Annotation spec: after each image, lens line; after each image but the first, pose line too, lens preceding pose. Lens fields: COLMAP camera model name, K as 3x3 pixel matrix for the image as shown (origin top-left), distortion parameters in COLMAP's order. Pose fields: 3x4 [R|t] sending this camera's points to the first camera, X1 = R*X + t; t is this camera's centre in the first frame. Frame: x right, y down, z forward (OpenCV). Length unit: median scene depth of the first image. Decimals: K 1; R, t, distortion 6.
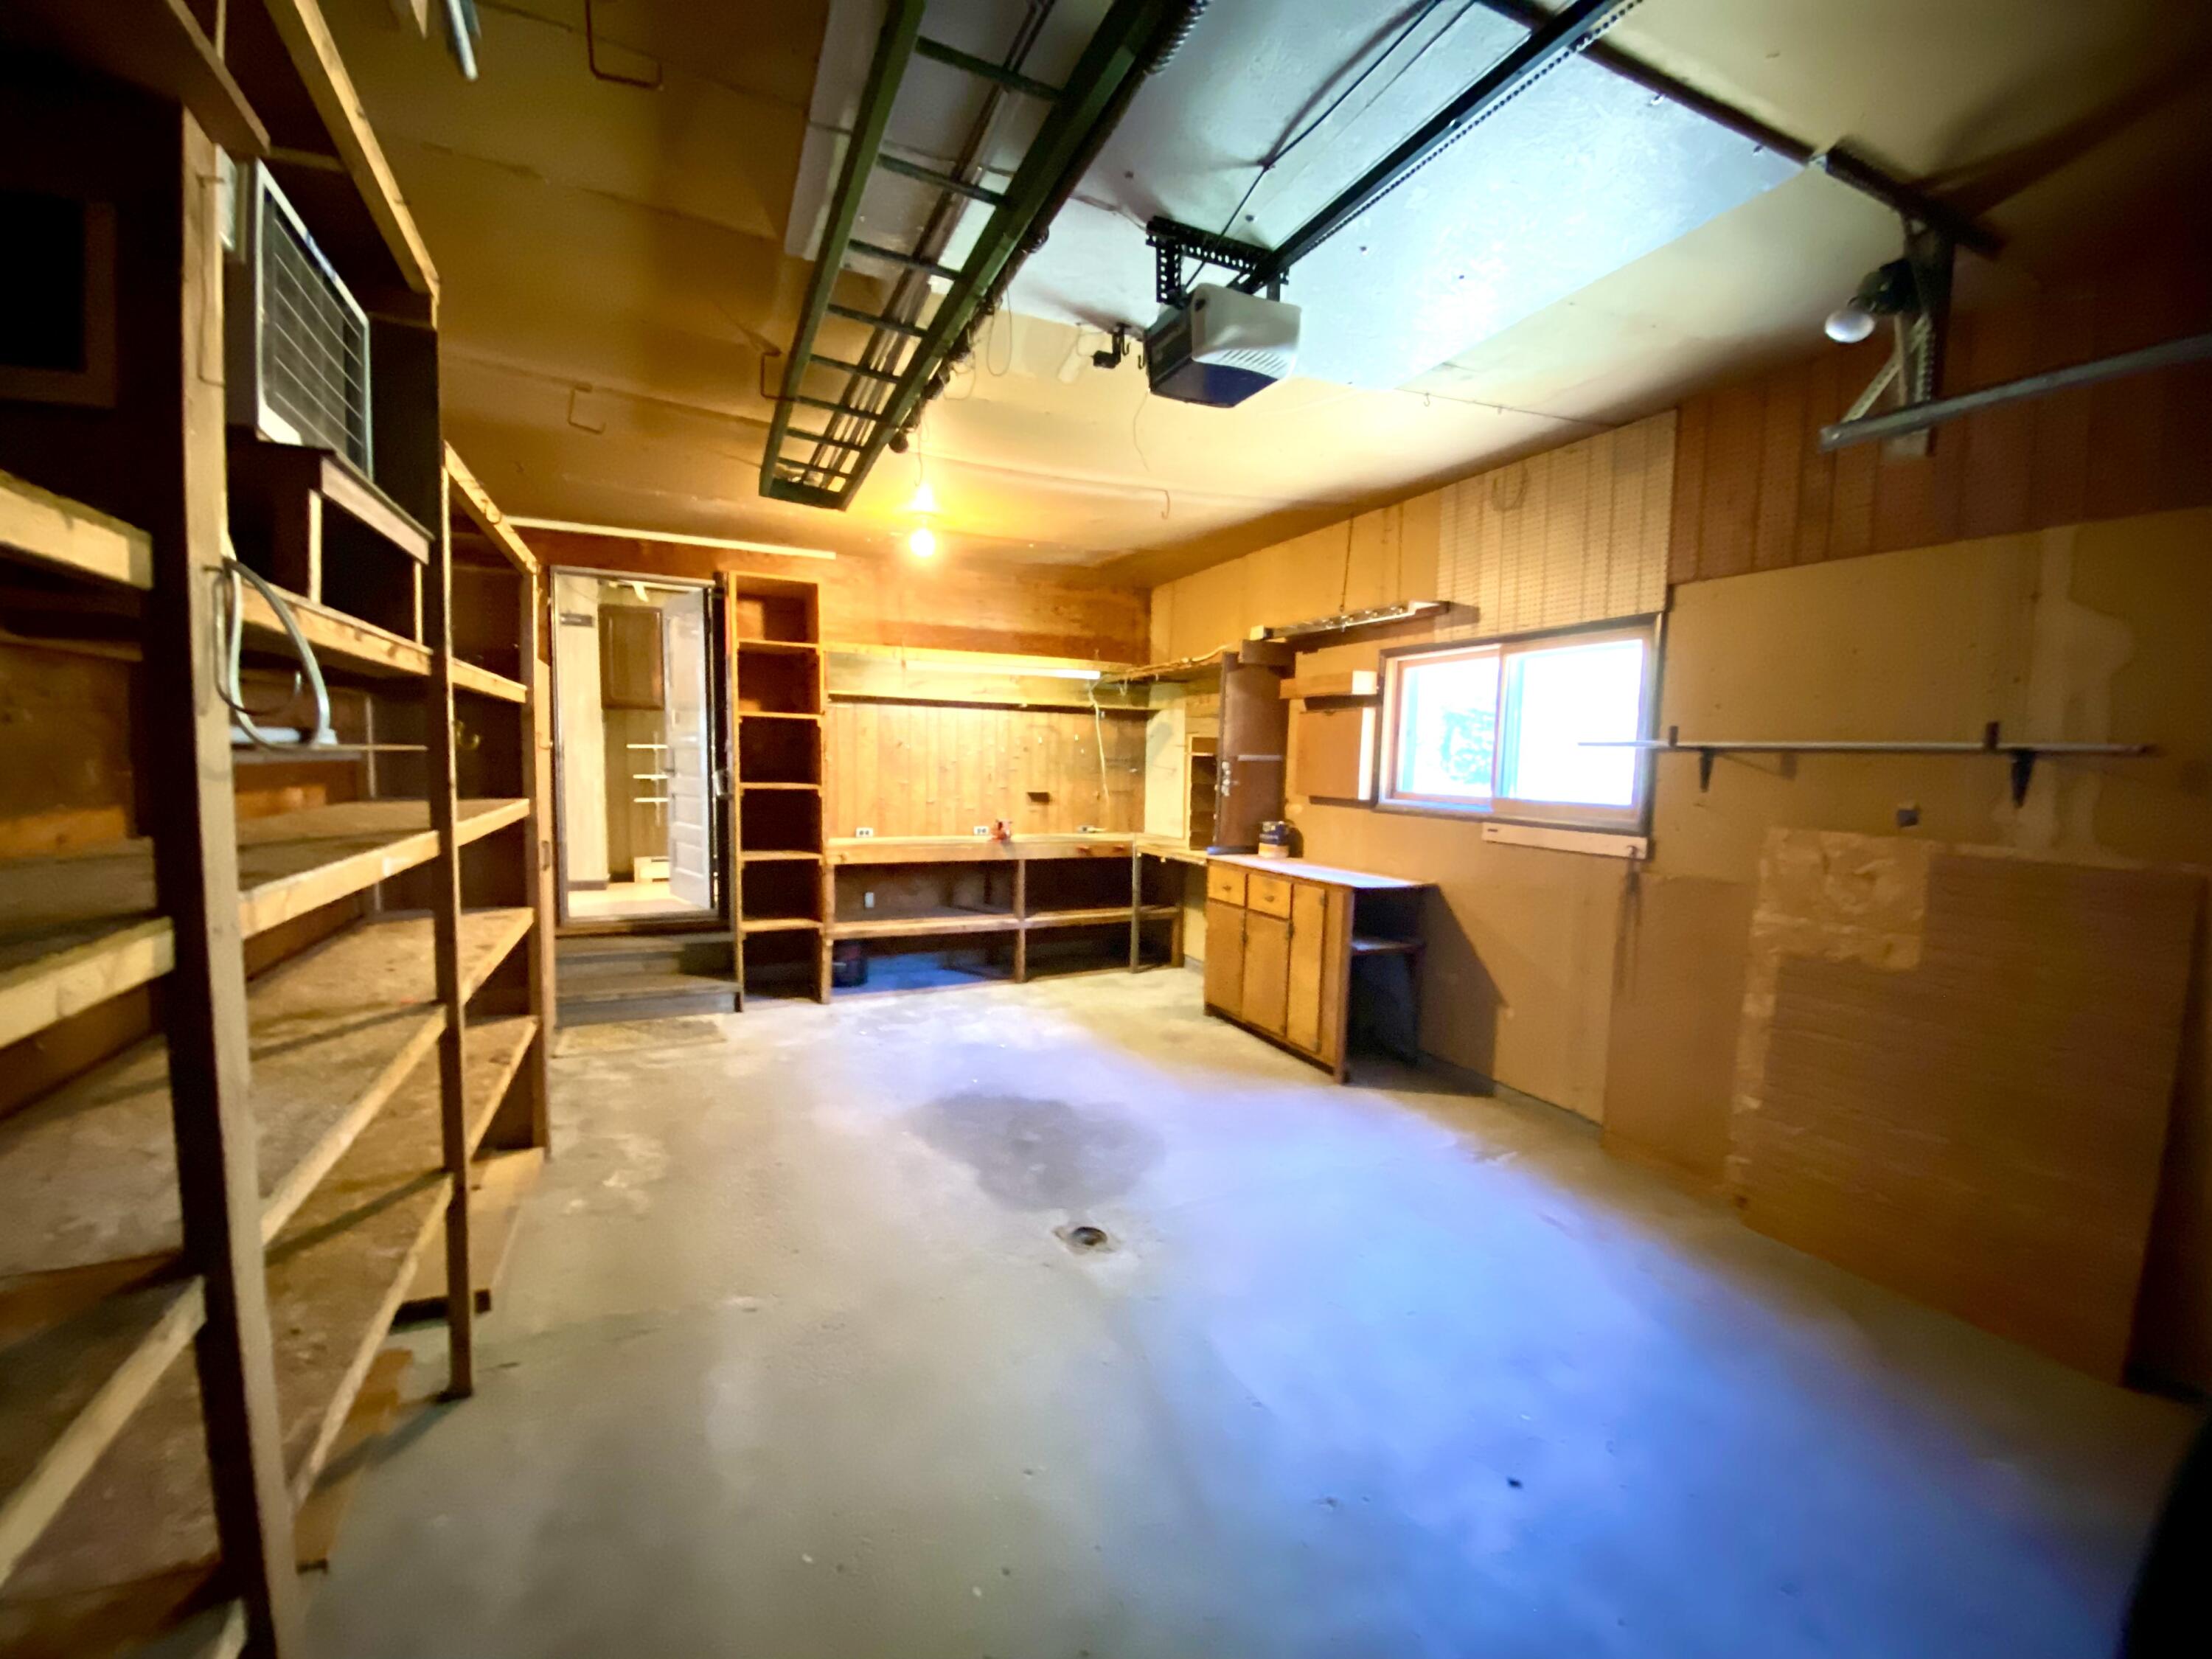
lens RADIAL K [[911.2, 0, 1094.0], [0, 911.2, 829.7], [0, 0, 1]] dist [0.001743, -0.001069]
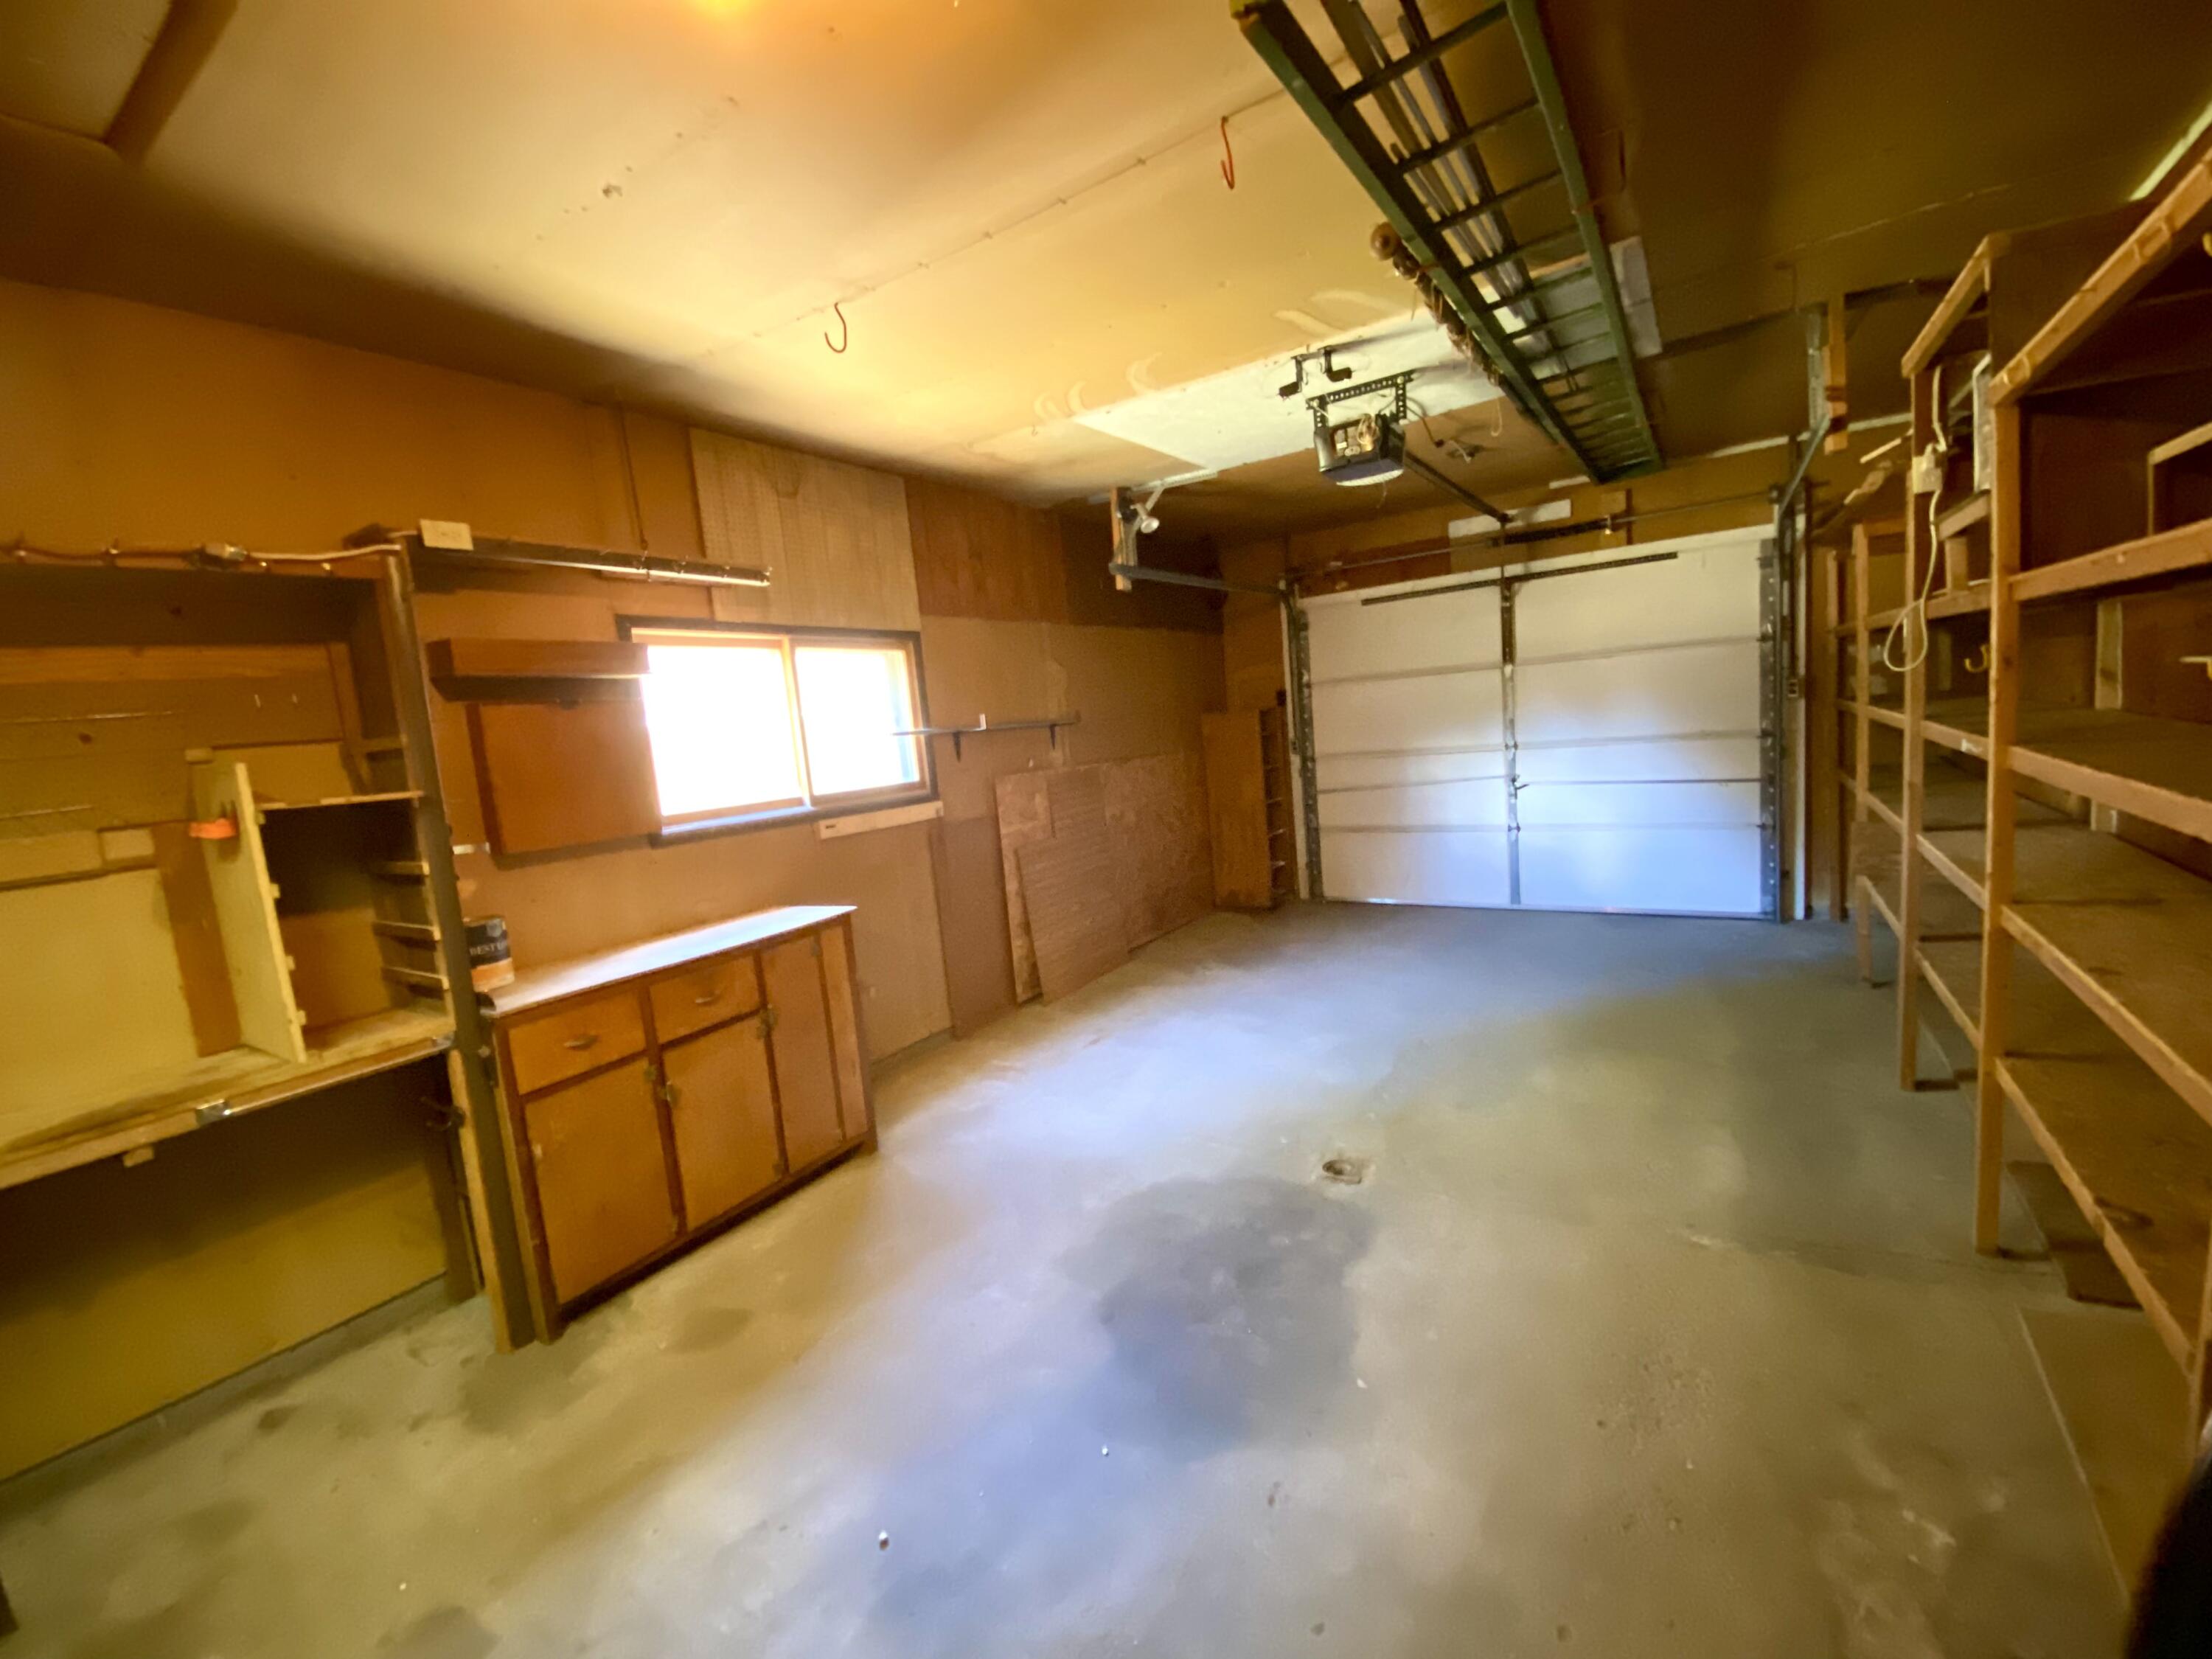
lens RADIAL K [[911.2, 0, 1088.1], [0, 911.2, 829.2], [0, 0, 1]] dist [0.001743, -0.001069]
pose [[-0.531198, -0.077310, 0.843713, -0.622783], [0.143118, 0.973330, 0.179293, -0.153771], [-0.835072, 0.215991, -0.505967, 1.463717]]
